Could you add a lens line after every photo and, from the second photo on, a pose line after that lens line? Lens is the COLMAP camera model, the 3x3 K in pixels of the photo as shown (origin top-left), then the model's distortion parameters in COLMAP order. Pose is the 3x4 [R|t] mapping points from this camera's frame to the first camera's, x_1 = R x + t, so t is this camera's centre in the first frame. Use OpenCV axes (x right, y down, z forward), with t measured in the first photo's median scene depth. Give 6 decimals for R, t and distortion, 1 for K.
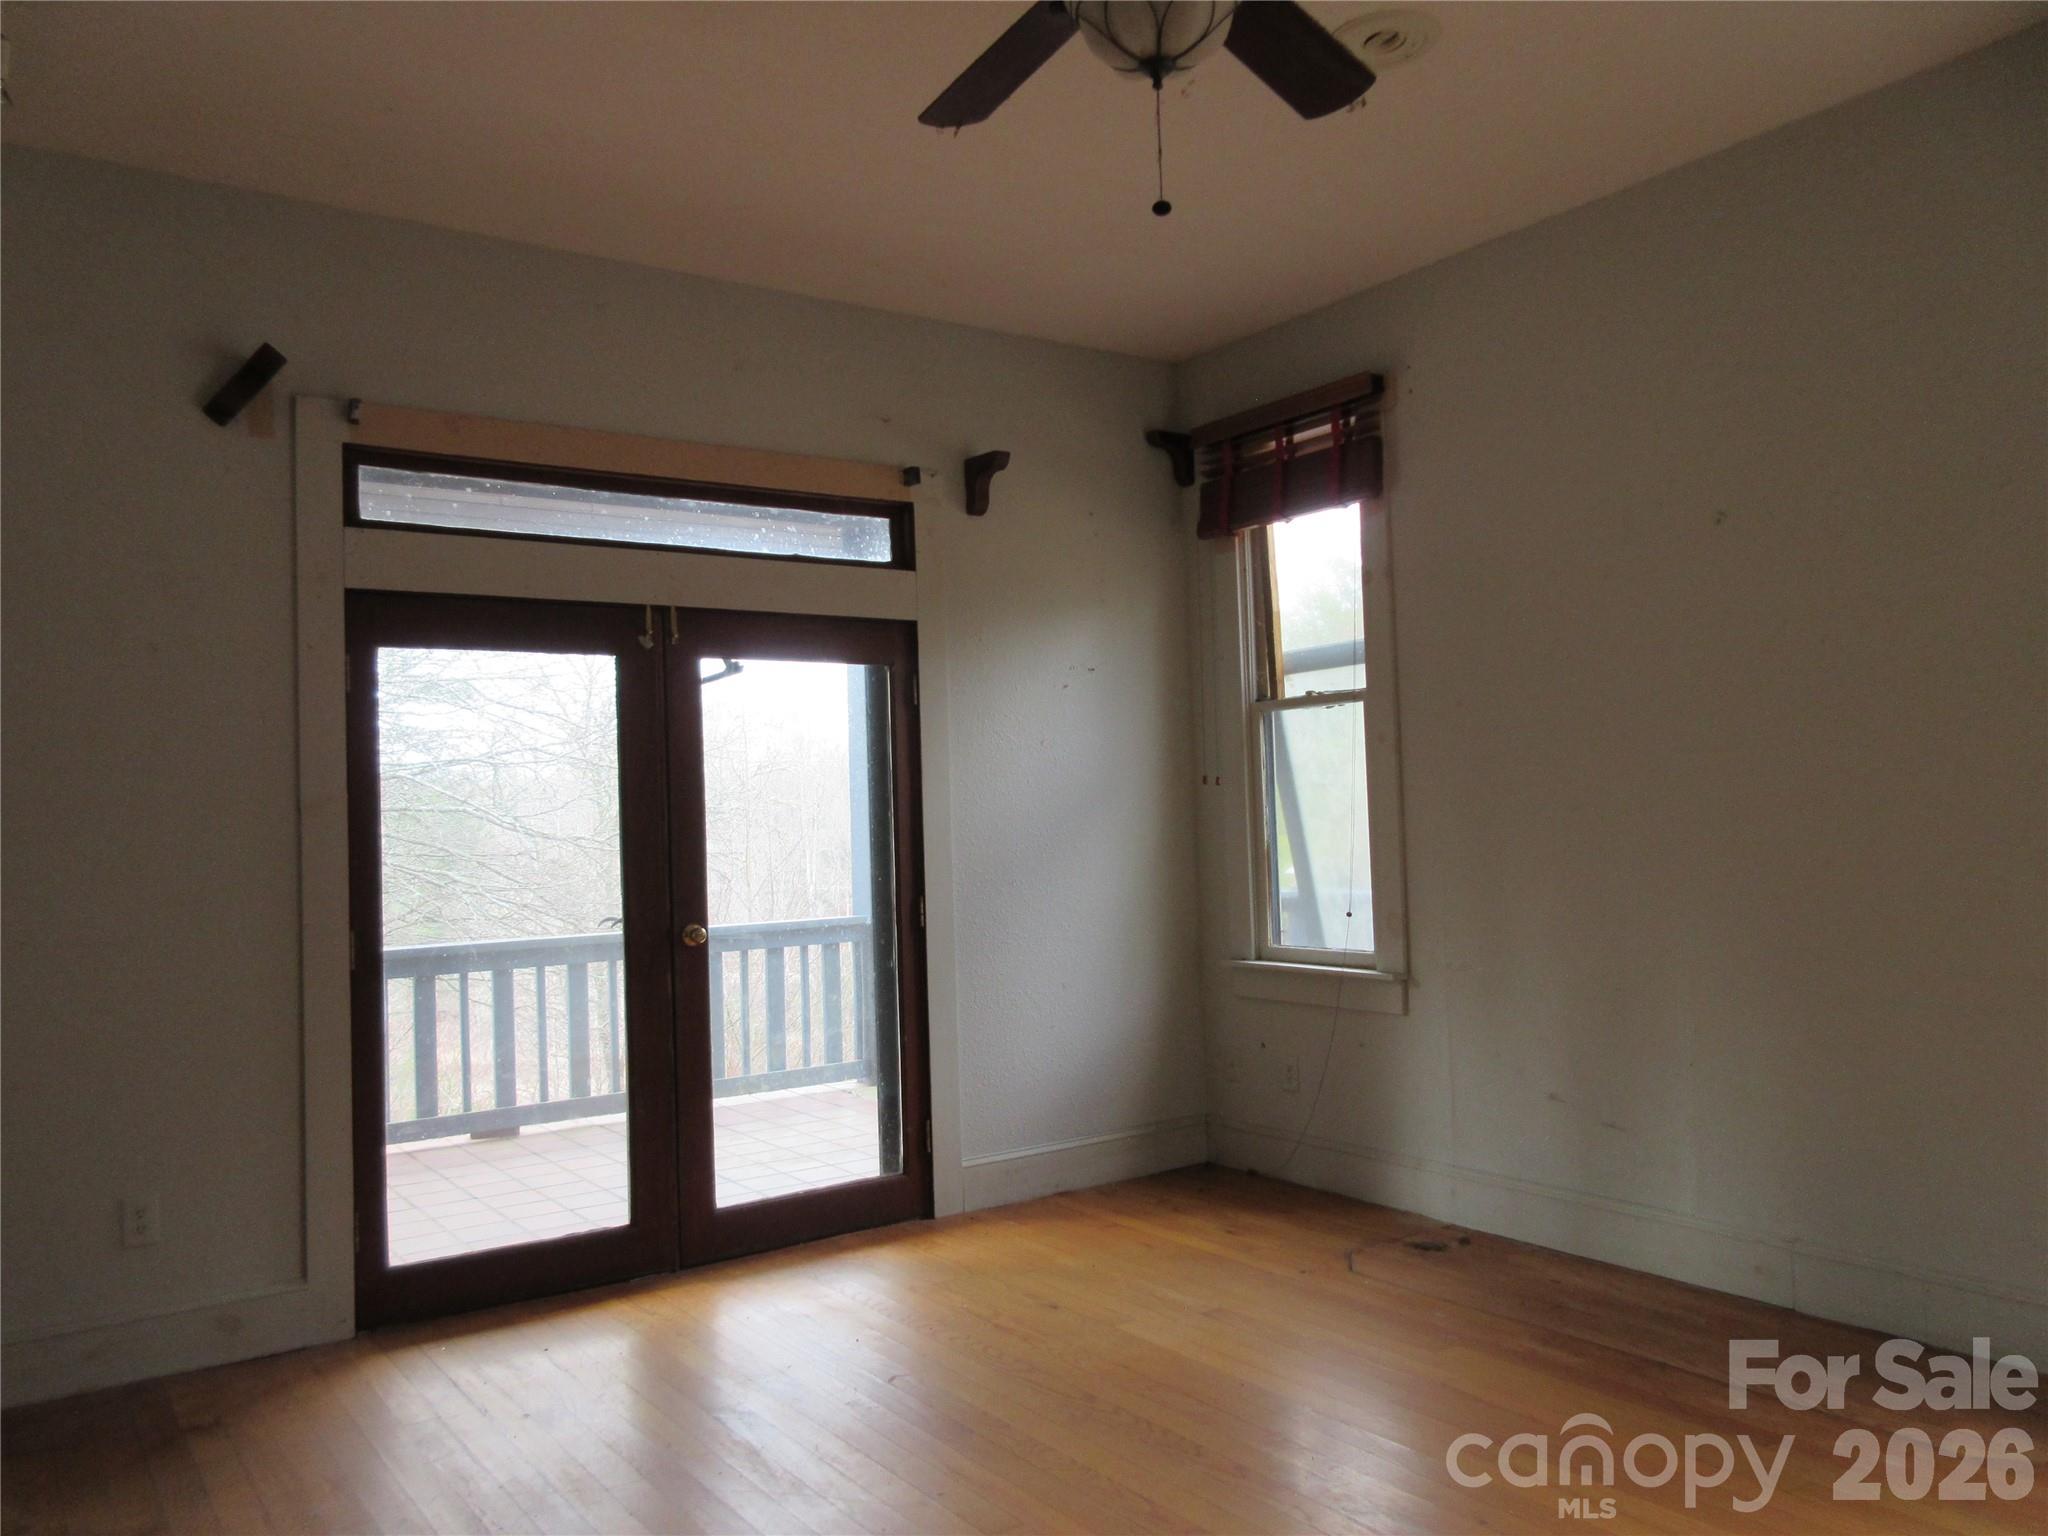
lens RADIAL K [[1527.7, 0, 1024.0], [0, 1527.7, 768.0], [0, 0, 1]] dist [0.001600, 0.000435]
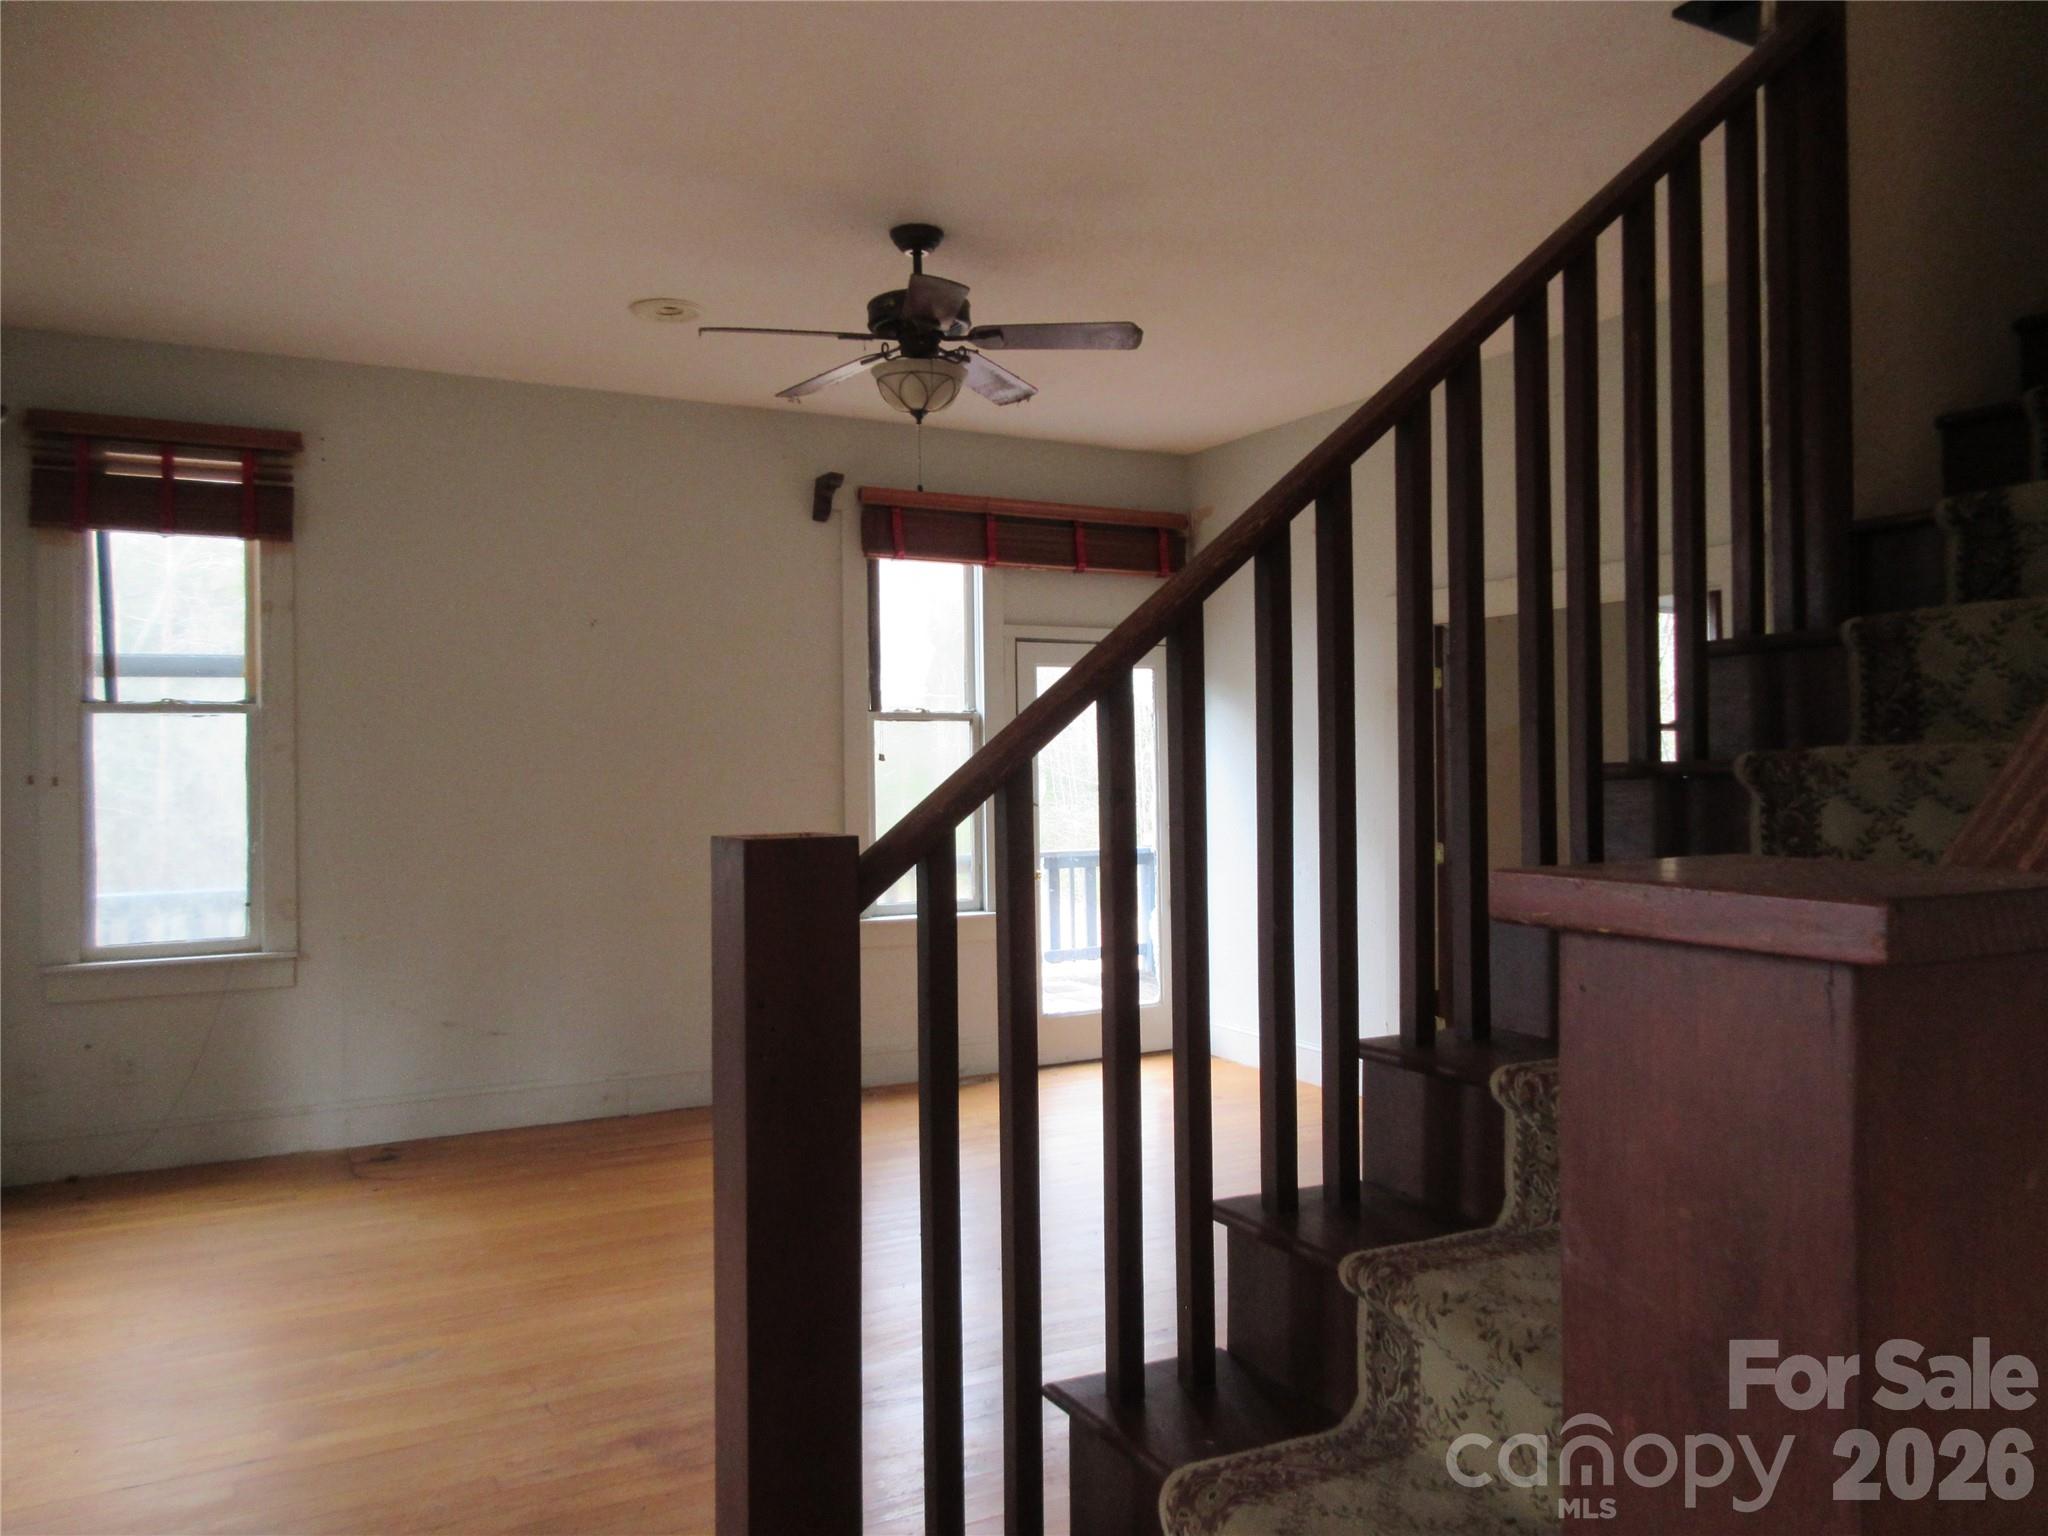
lens RADIAL K [[1507.1, 0, 1024.0], [0, 1507.1, 768.0], [0, 0, 1]] dist [0.003212, -0.006415]
pose [[0.114218, 0.032422, 0.992927, -0.815658], [-0.021864, 0.999307, -0.030116, 0.016799], [-0.993215, -0.018270, 0.114847, 0.305268]]
